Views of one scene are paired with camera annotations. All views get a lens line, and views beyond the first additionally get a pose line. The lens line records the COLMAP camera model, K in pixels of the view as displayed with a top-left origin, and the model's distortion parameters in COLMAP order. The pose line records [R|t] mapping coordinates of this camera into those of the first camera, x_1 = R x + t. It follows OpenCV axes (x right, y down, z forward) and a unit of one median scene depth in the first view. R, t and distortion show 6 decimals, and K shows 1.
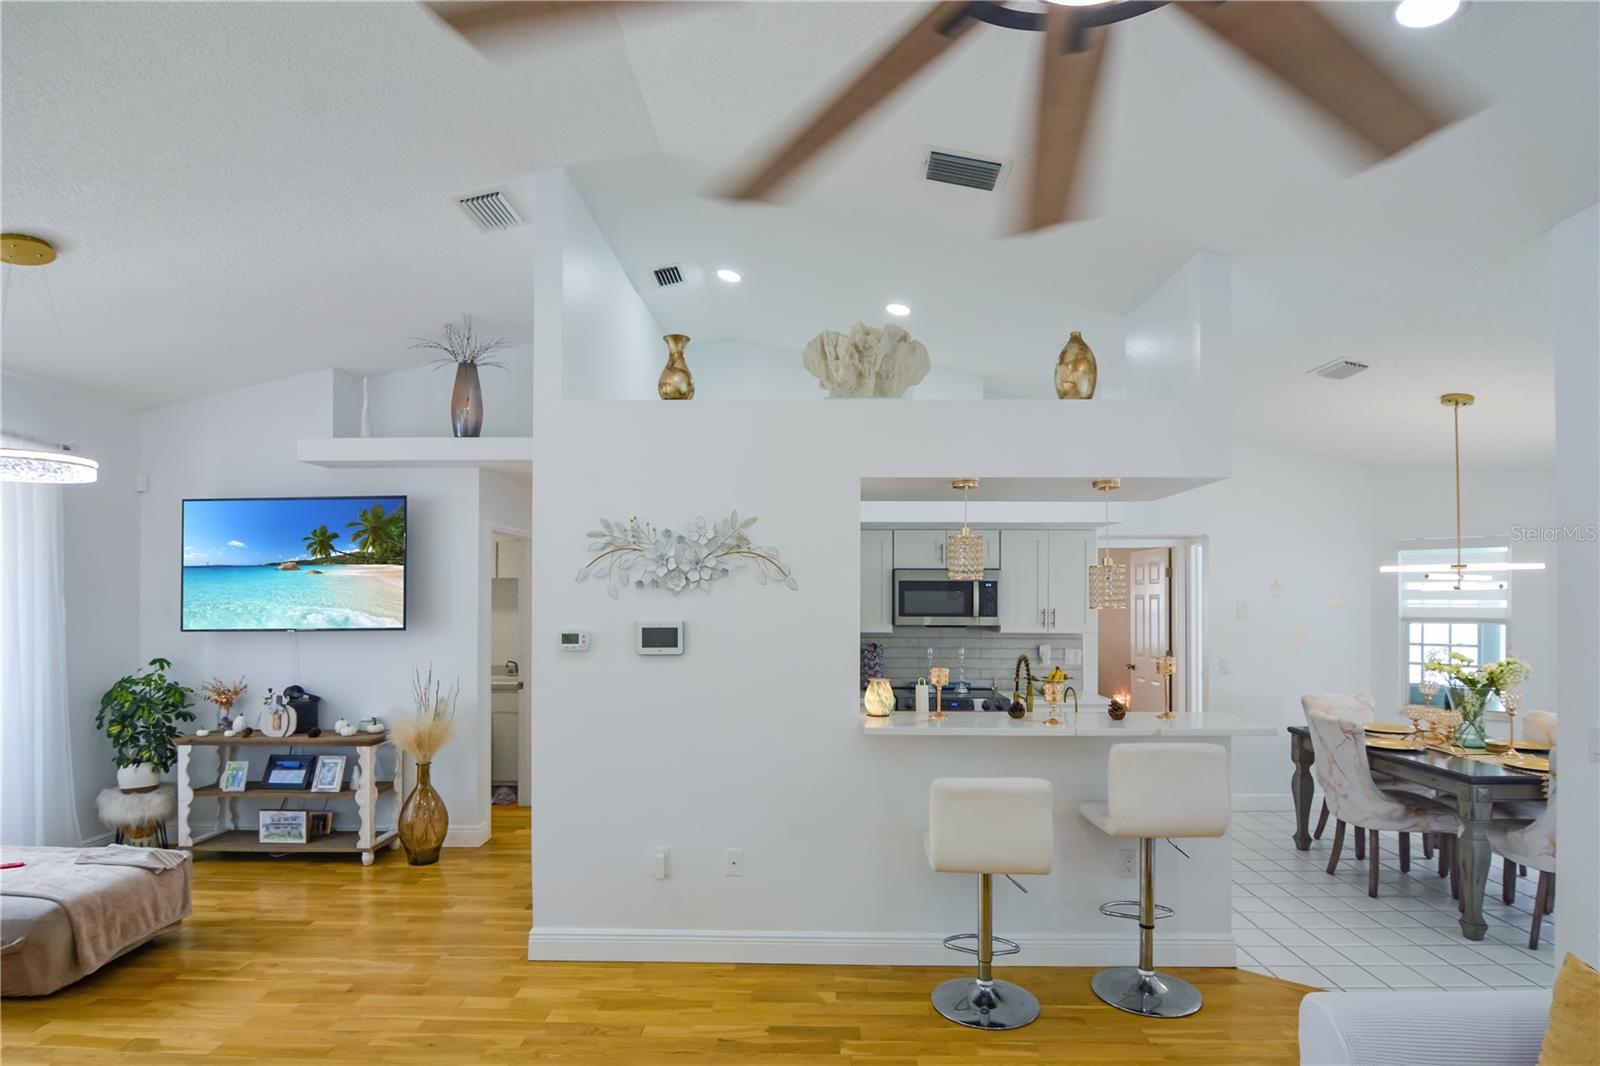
lens RADIAL K [[822.4, 0, 774.7], [0, 822.4, 590.4], [0, 0, 1]] dist [-0.023899, -0.005028]
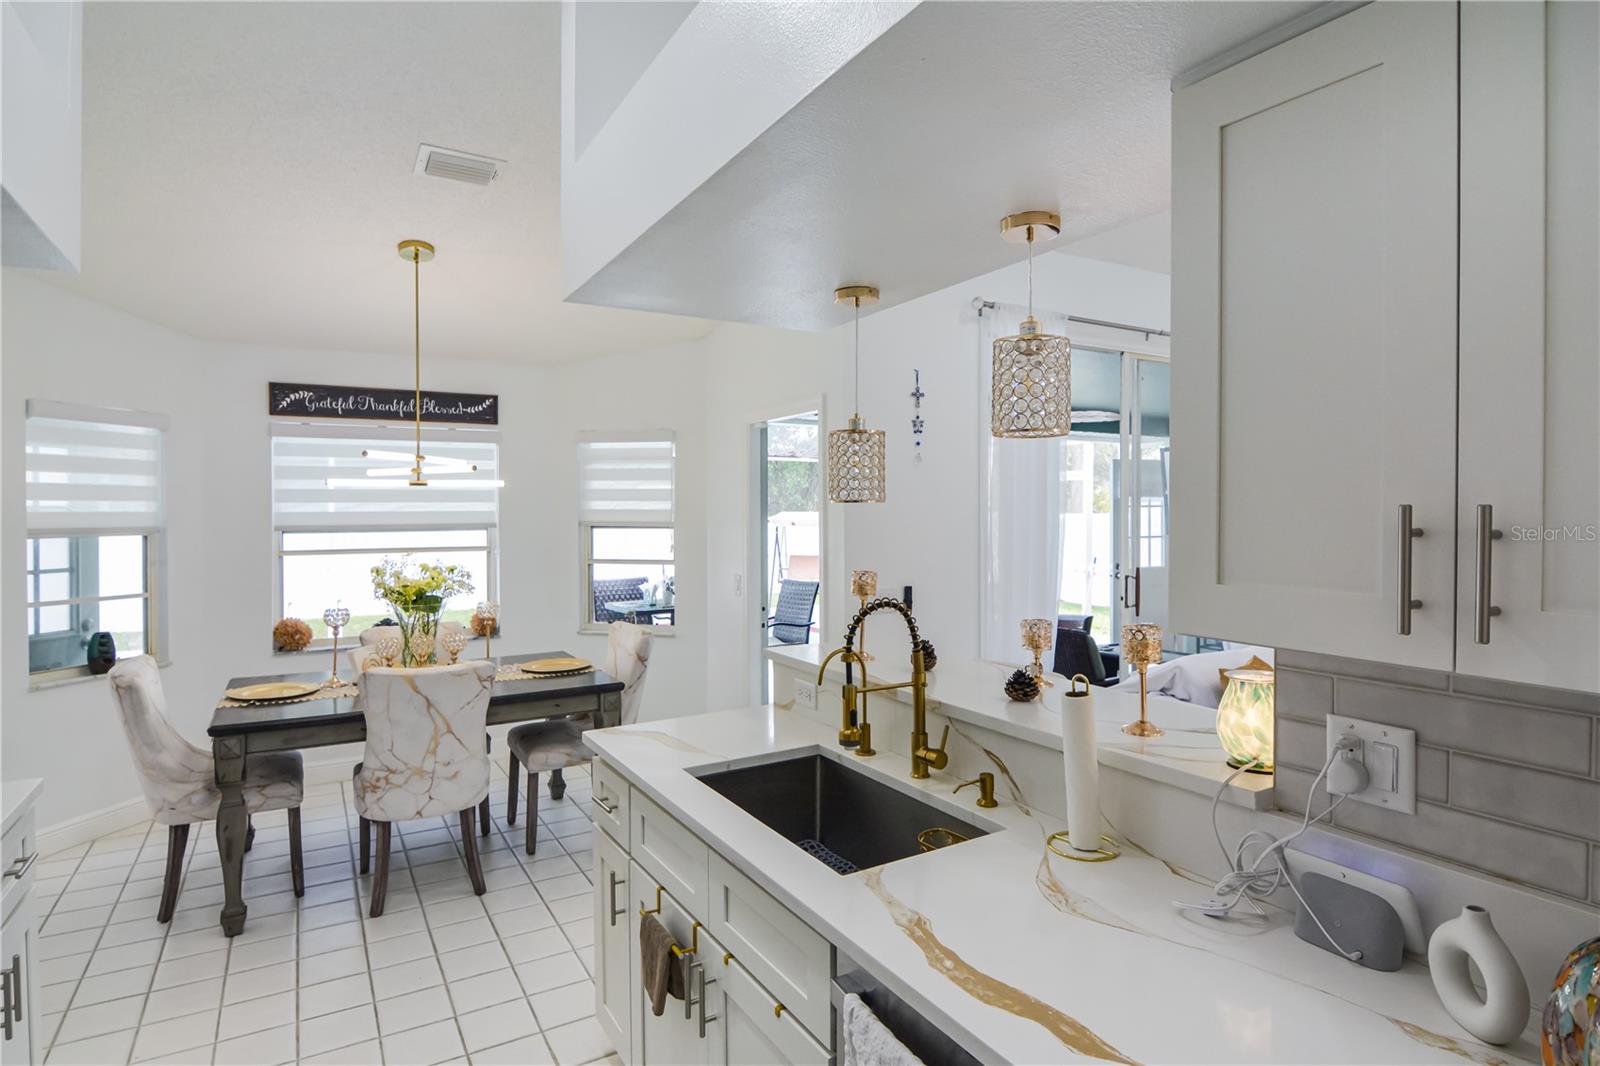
lens RADIAL K [[846.9, 0, 793.2], [0, 846.9, 513.6], [0, 0, 1]] dist [-0.009505, -0.010483]
pose [[-0.566071, -0.001285, 0.824355, -0.065043], [-0.004723, 0.999987, -0.001685, 0.030114], [-0.824343, -0.004847, -0.566070, 1.293795]]
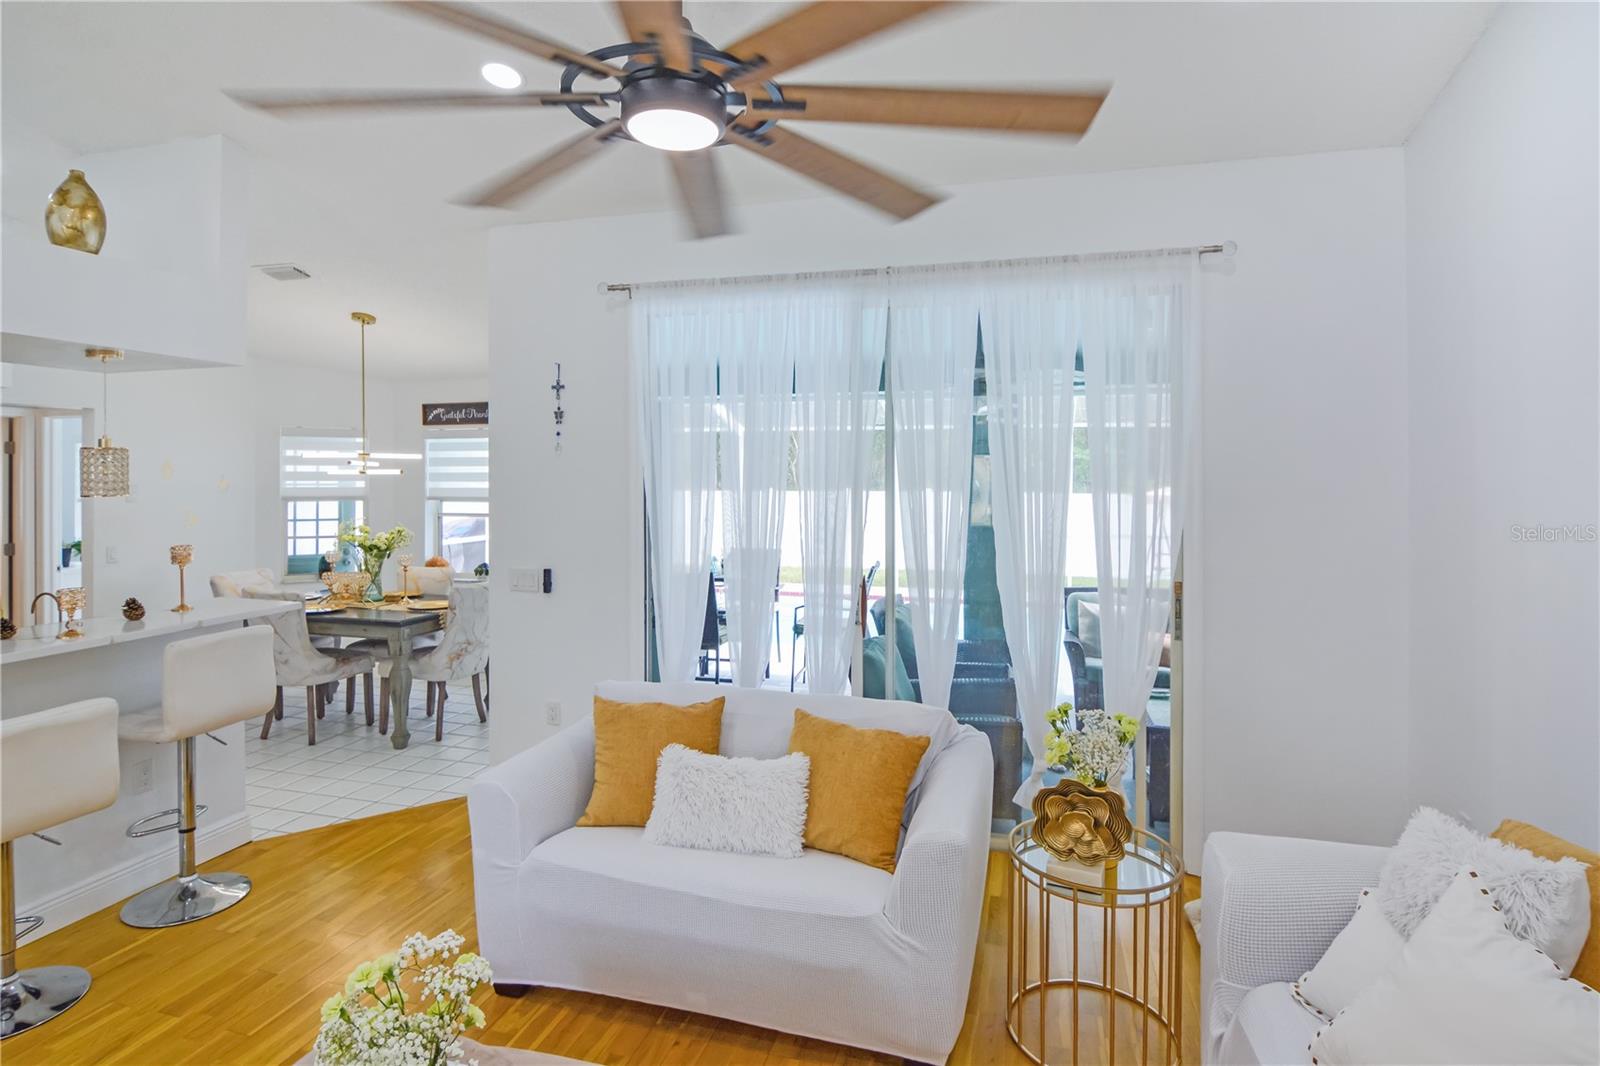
lens RADIAL K [[846.9, 0, 811.2], [0, 846.9, 470.3], [0, 0, 1]] dist [-0.009505, -0.010483]
pose [[0.217672, 0.003607, 0.976015, -0.279693], [-0.008662, 0.999961, -0.001764, -0.010637], [-0.975983, -0.008070, 0.217695, 0.065036]]
